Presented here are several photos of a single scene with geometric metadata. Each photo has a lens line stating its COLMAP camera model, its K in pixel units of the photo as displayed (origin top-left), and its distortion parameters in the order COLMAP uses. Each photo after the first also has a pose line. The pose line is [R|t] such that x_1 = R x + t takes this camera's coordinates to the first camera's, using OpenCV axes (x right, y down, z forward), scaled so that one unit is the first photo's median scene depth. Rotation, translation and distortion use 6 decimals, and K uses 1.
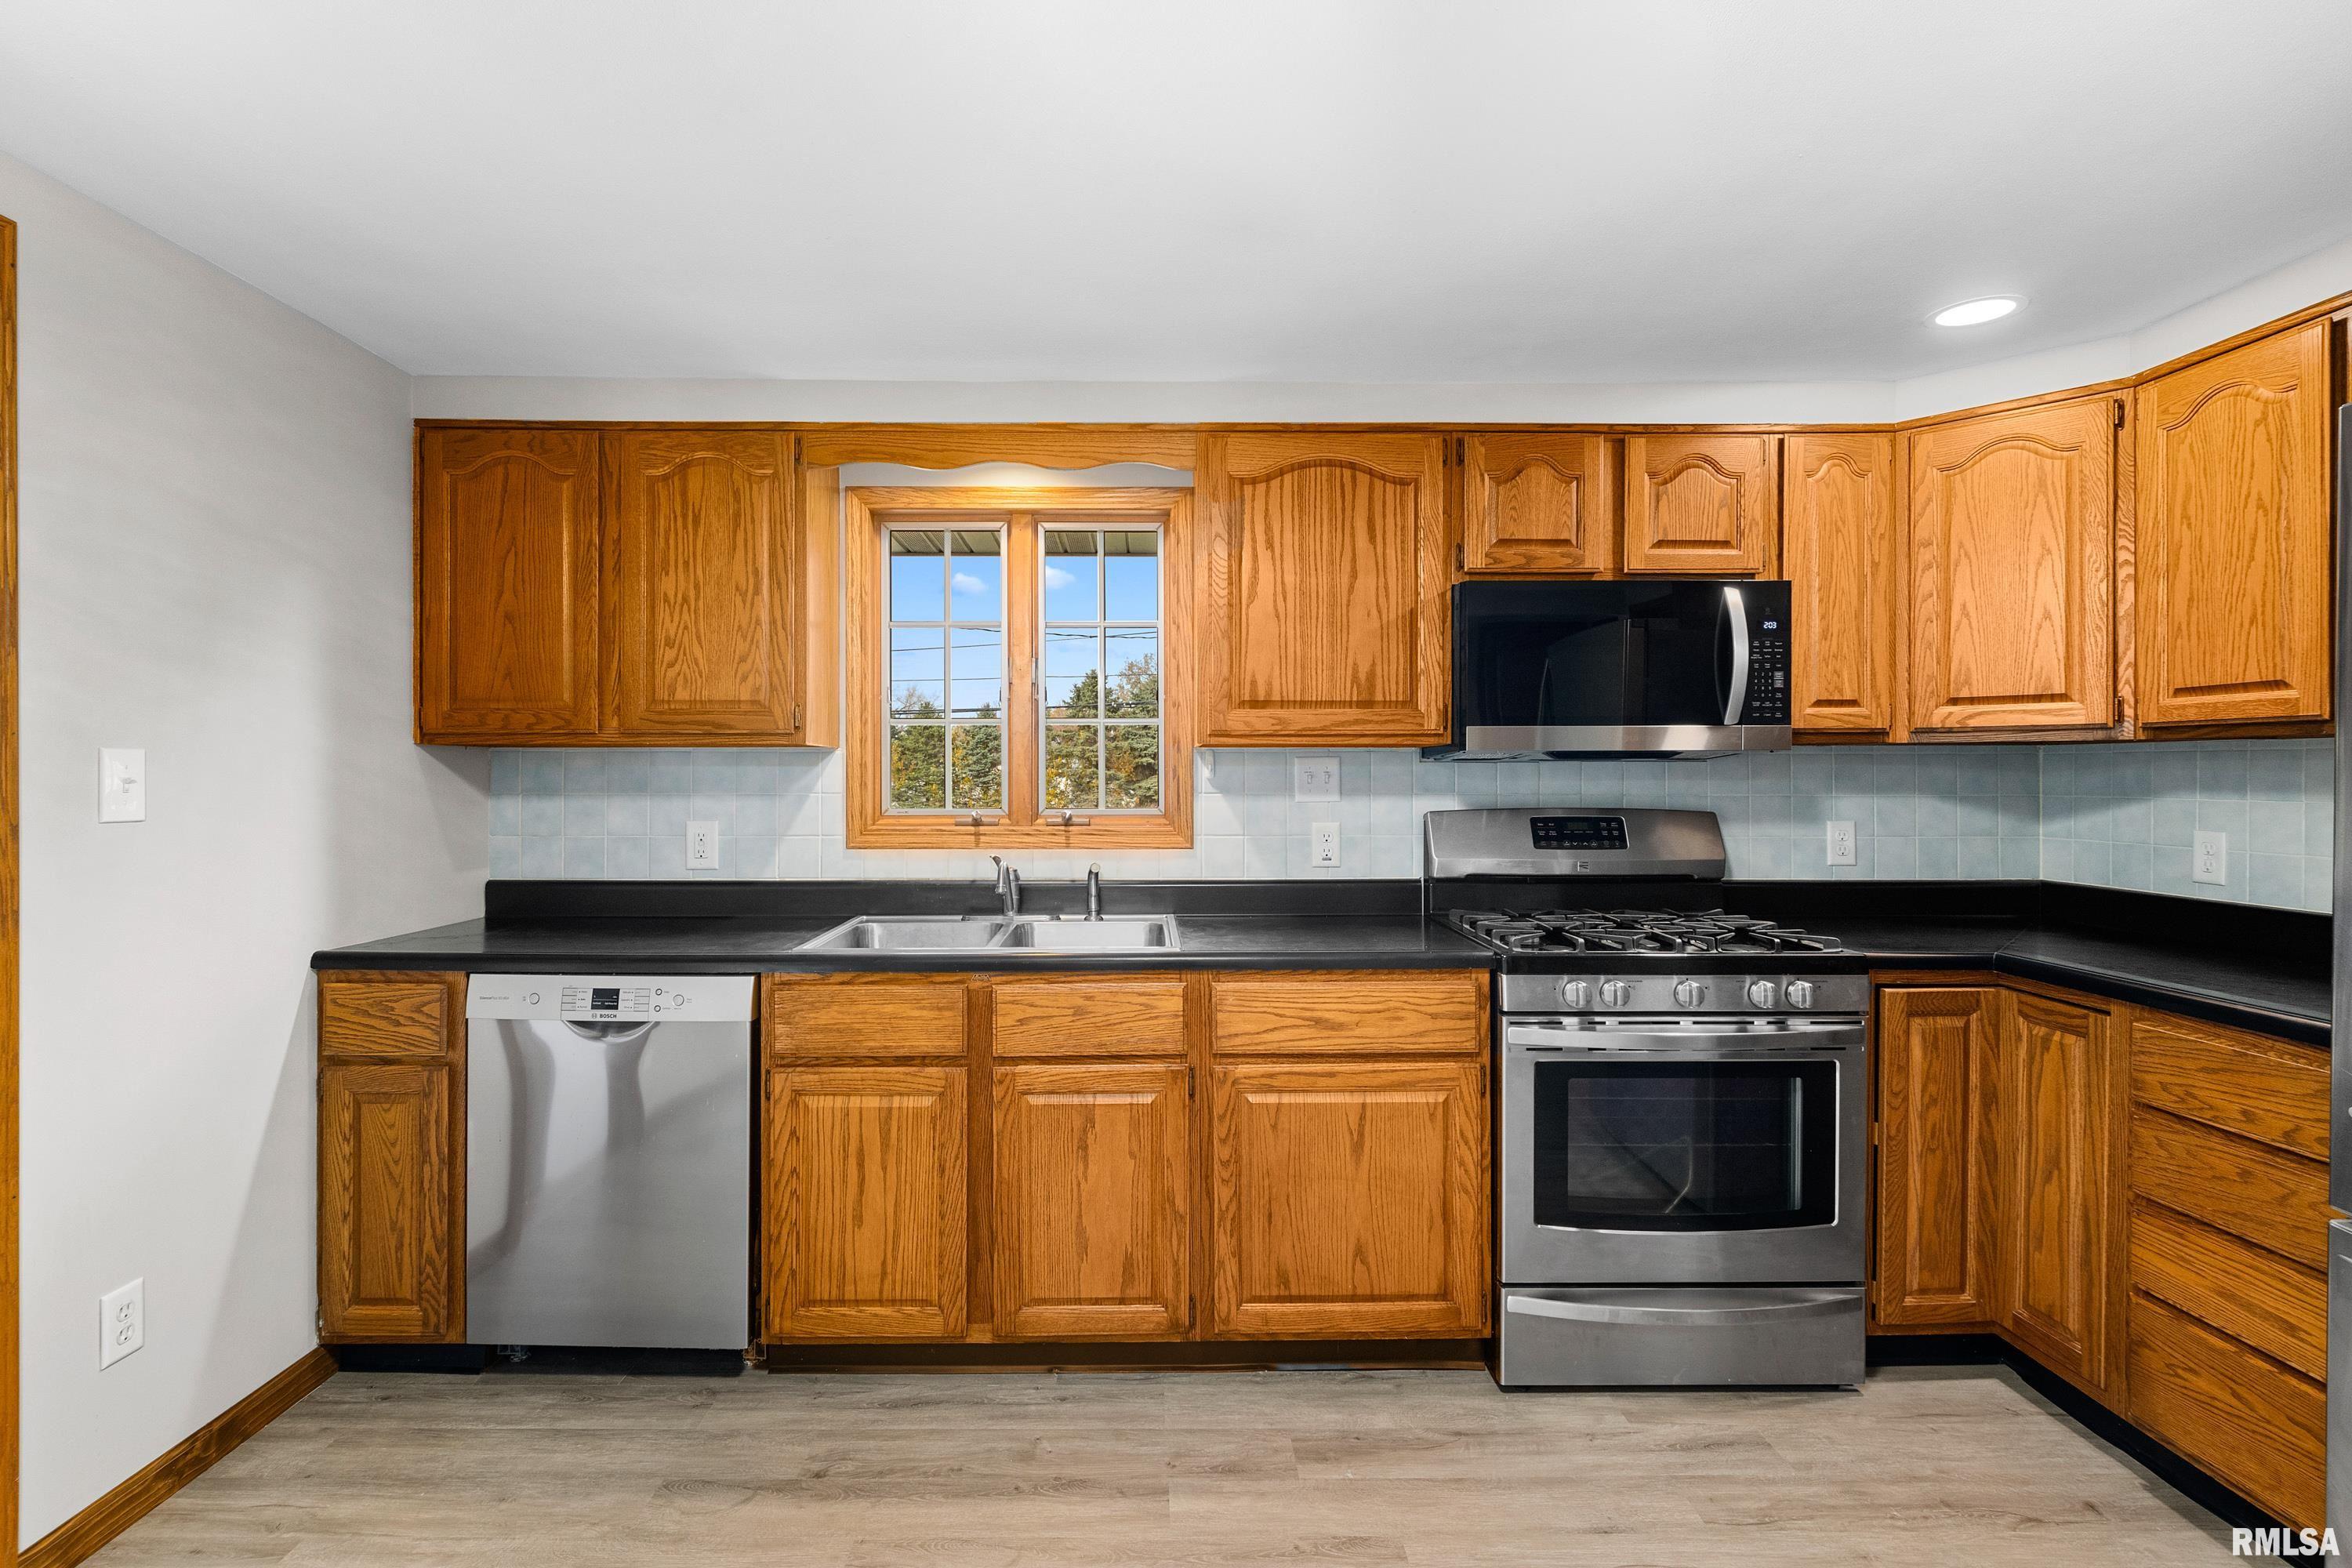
lens RADIAL K [[1098.4, 0, 1157.2], [0, 1098.4, 777.0], [0, 0, 1]] dist [0.001654, -0.003041]
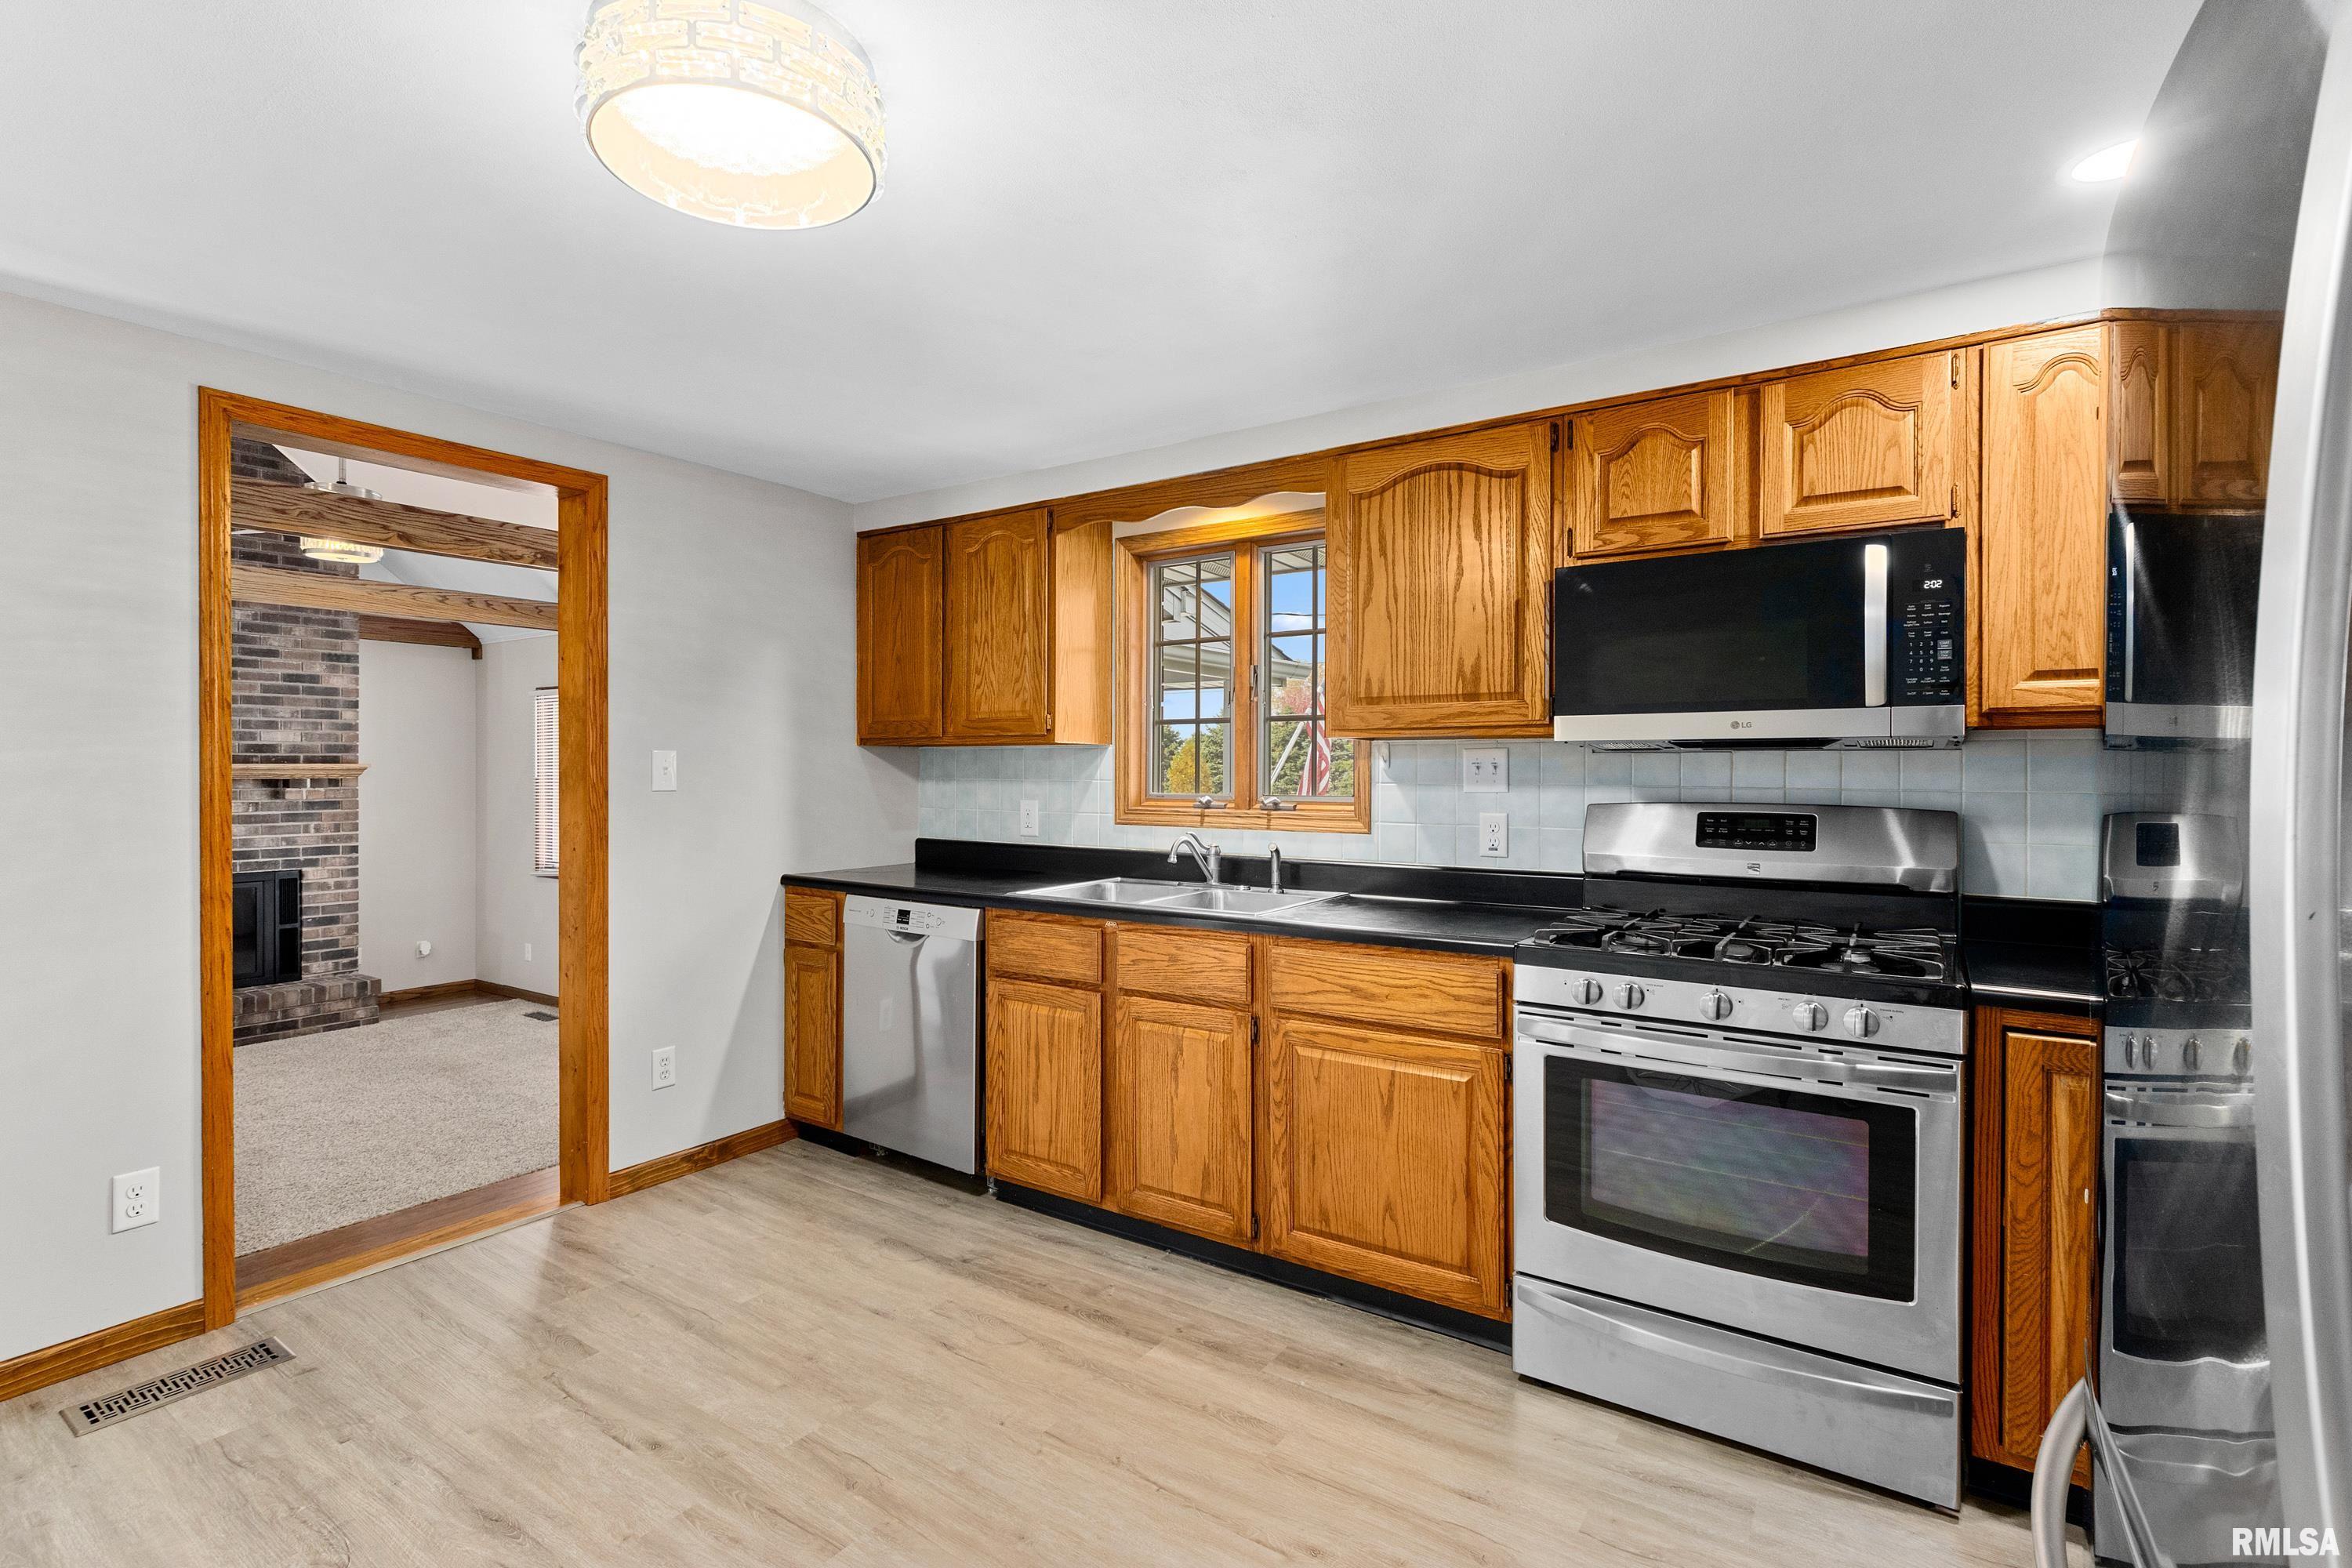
lens RADIAL K [[1098.4, 0, 1157.2], [0, 1098.4, 777.0], [0, 0, 1]] dist [0.001654, -0.003041]
pose [[0.818222, 0.006237, -0.574869, 0.611178], [-0.003705, 0.999978, 0.005576, 0.004412], [0.574891, -0.002432, 0.818227, -0.010437]]
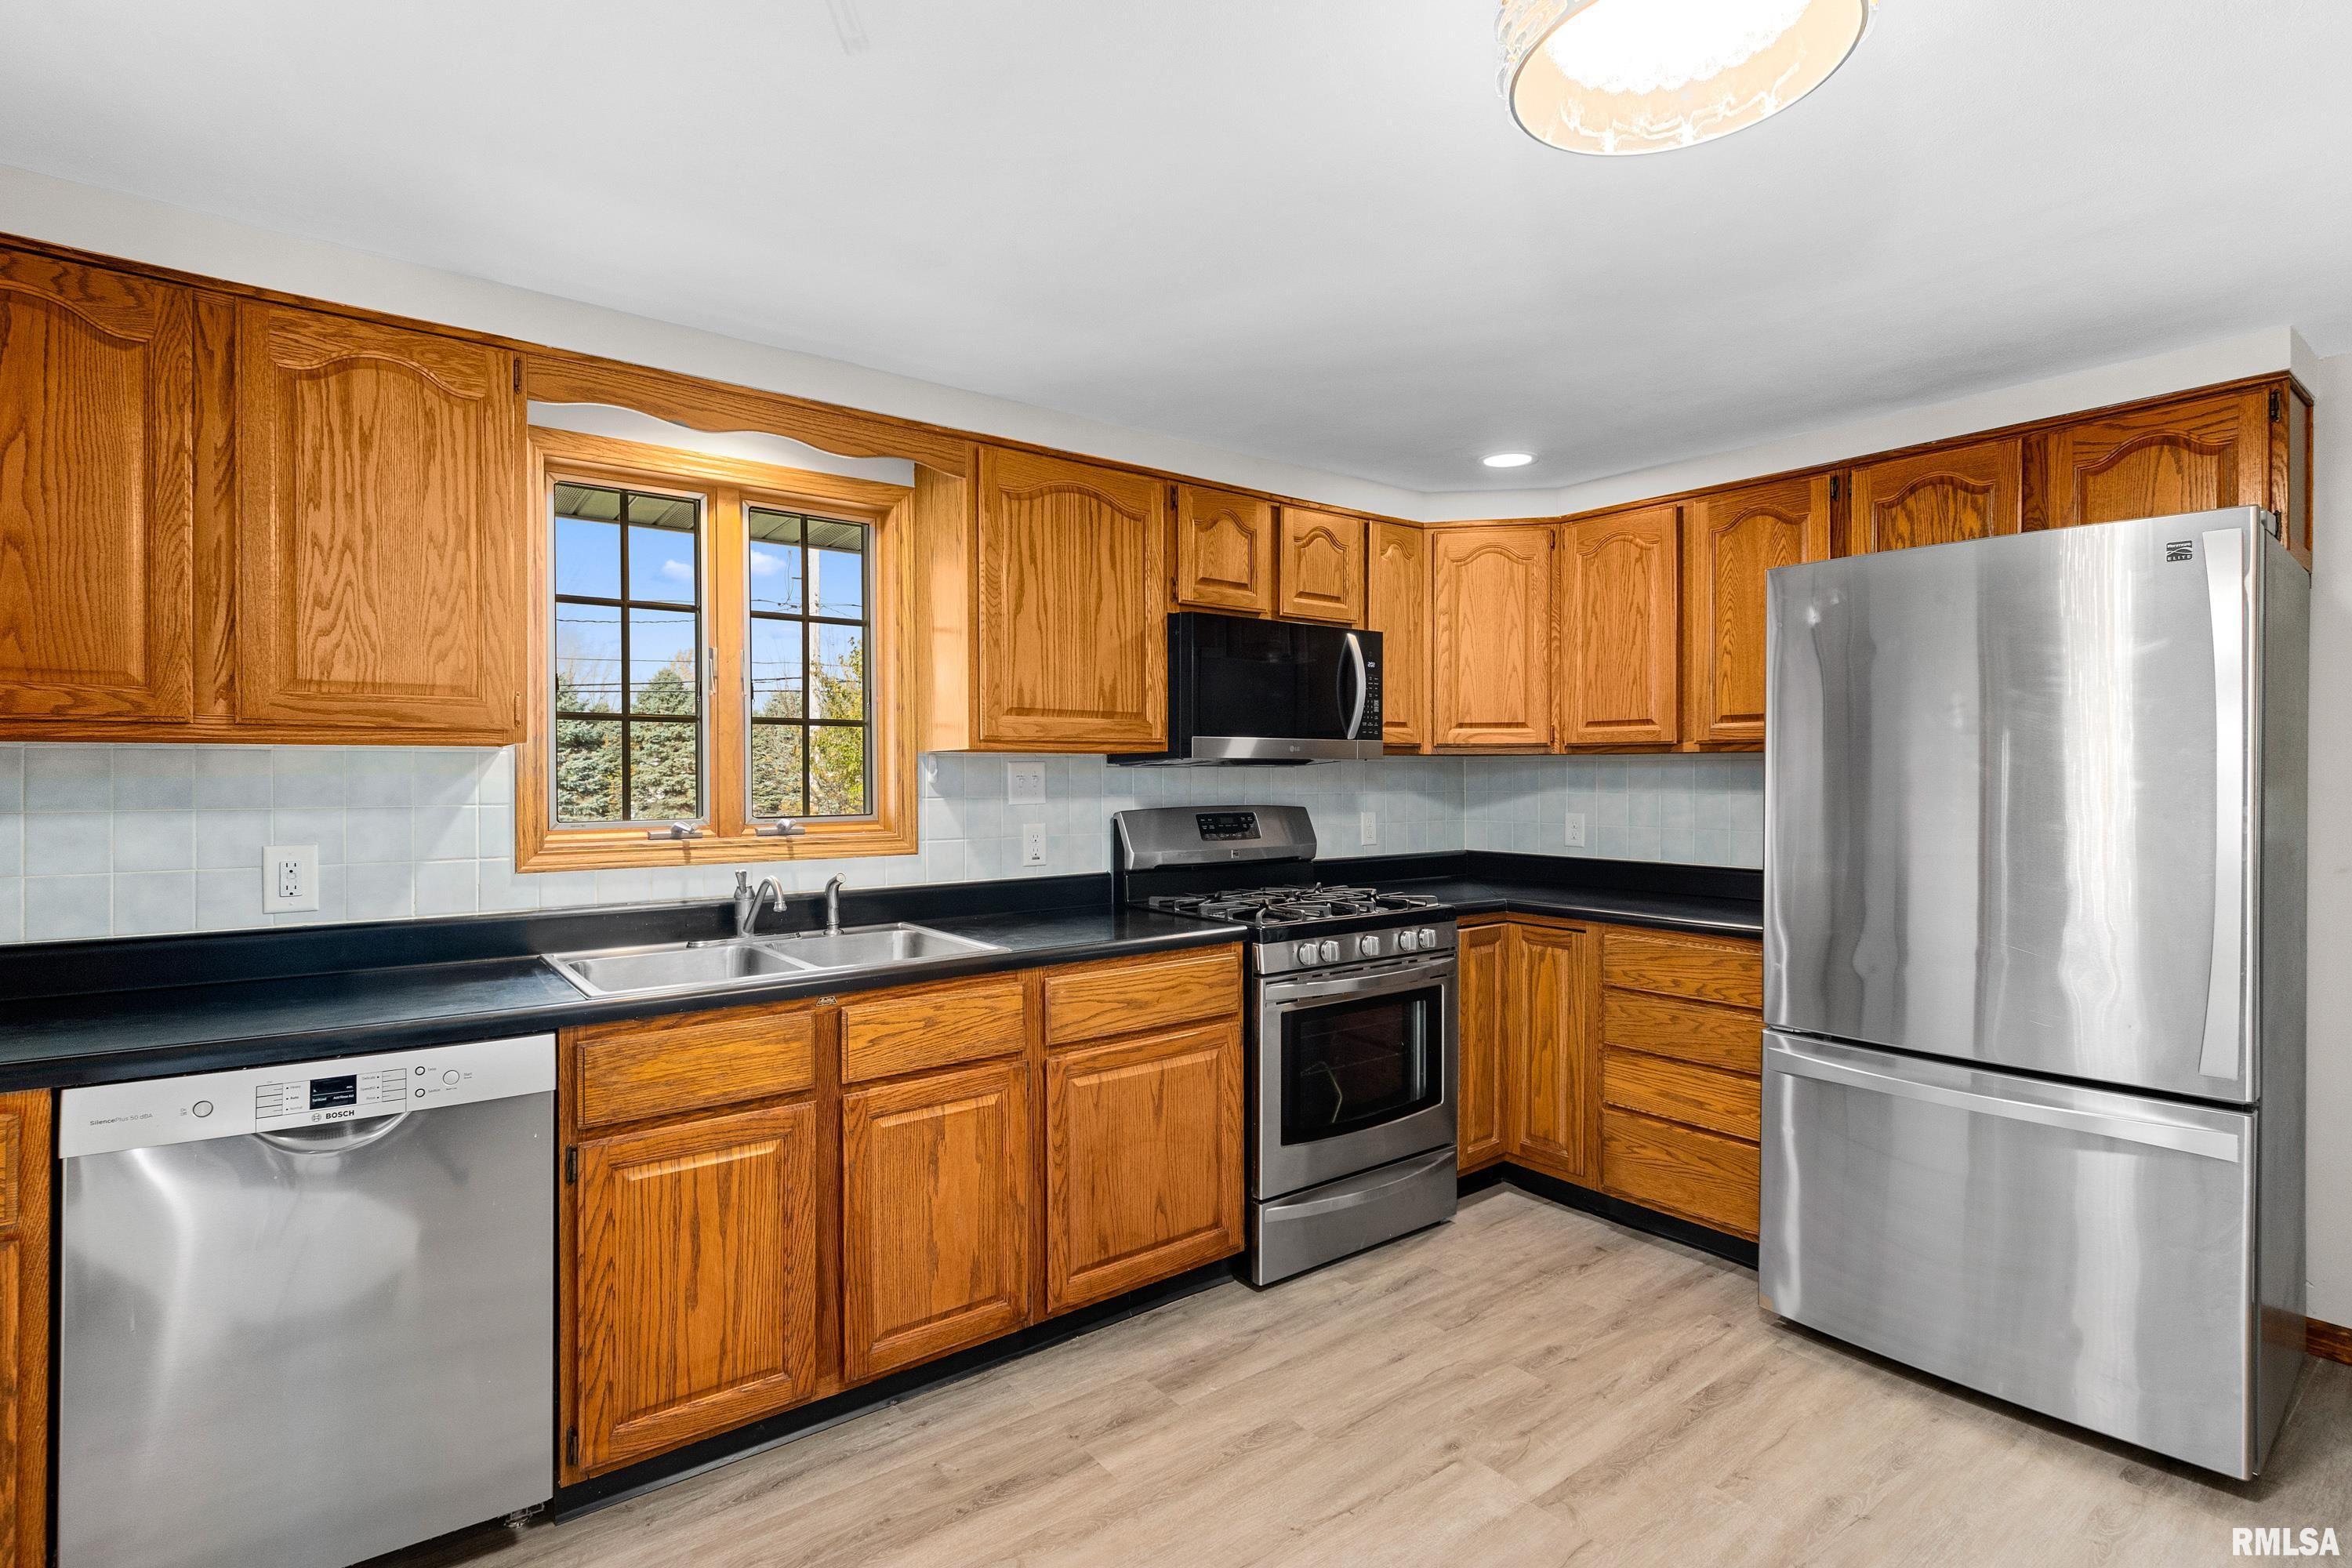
lens RADIAL K [[1108.2, 0, 1154.8], [0, 1108.2, 778.9], [0, 0, 1]] dist [0.002136, -0.000900]
pose [[0.807077, -0.003966, 0.590433, -0.485361], [0.003987, 0.999991, 0.001267, -0.003549], [-0.590433, 0.001331, 0.807085, 0.086211]]
